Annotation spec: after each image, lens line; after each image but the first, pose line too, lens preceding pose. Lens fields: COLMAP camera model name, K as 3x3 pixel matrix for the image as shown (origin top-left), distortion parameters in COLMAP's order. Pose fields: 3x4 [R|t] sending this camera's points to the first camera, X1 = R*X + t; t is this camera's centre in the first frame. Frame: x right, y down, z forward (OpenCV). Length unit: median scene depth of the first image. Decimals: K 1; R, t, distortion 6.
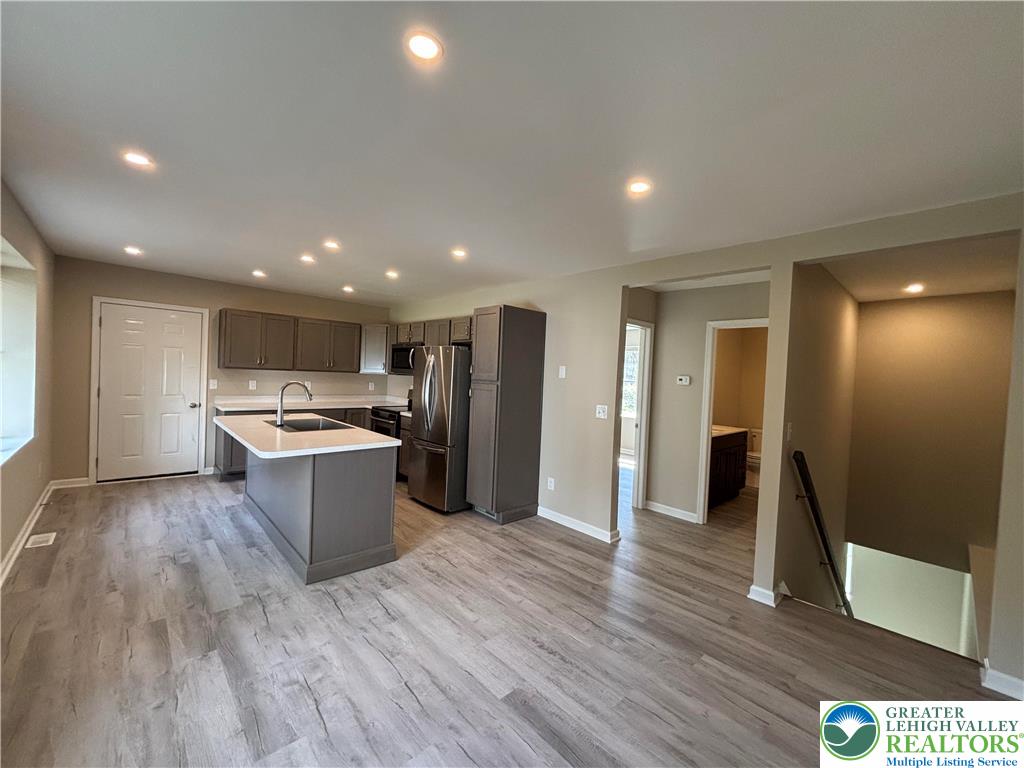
lens RADIAL K [[413.5, 0, 512.0], [0, 413.5, 384.0], [0, 0, 1]] dist [0.000191, -0.000714]
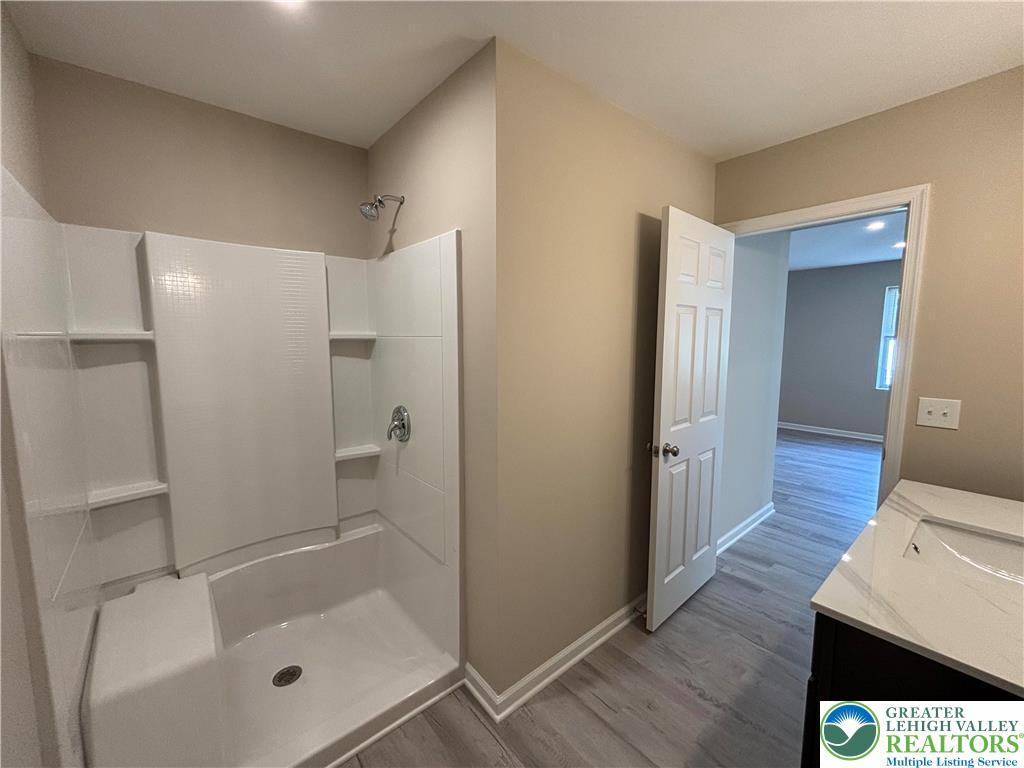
lens RADIAL K [[413.5, 0, 512.0], [0, 413.5, 384.0], [0, 0, 1]] dist [0.000191, -0.000714]
pose [[-0.997916, -0.048034, 0.043091, 0.862867], [-0.041848, 0.990036, 0.134455, 0.001111], [-0.049120, 0.132372, -0.989982, 1.445480]]
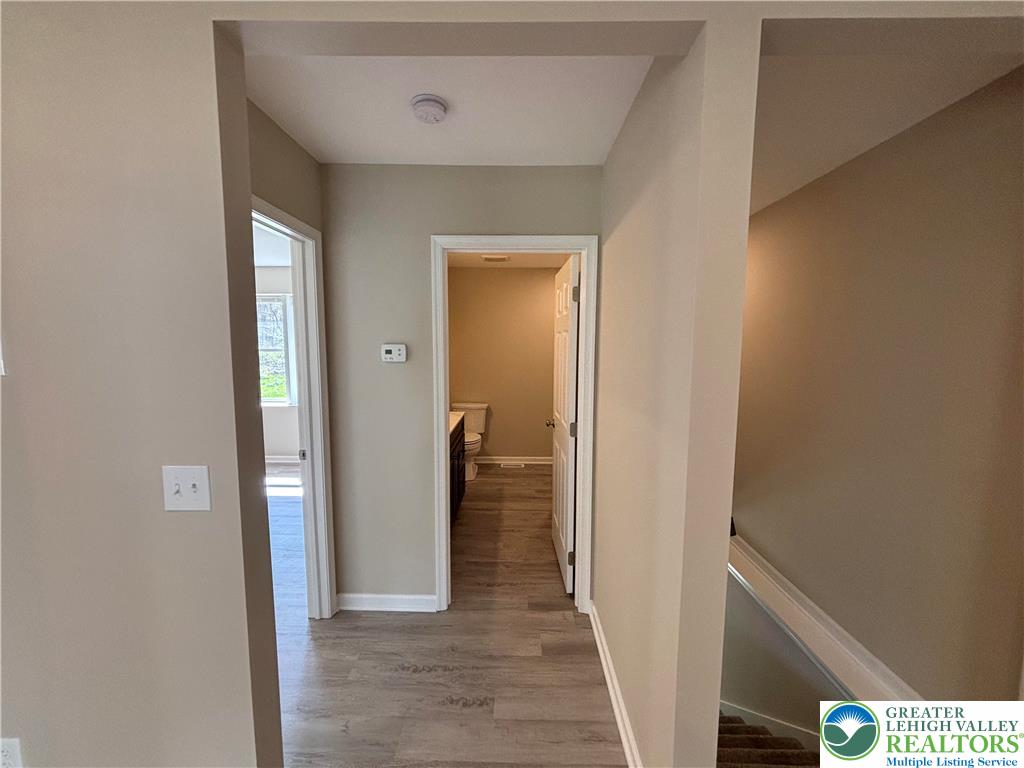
lens RADIAL K [[413.5, 0, 512.0], [0, 413.5, 384.0], [0, 0, 1]] dist [0.000191, -0.000714]
pose [[0.690070, -0.115432, 0.714478, 0.153203], [0.035853, 0.991439, 0.125550, -0.029624], [-0.722854, -0.061022, 0.688301, 0.557916]]
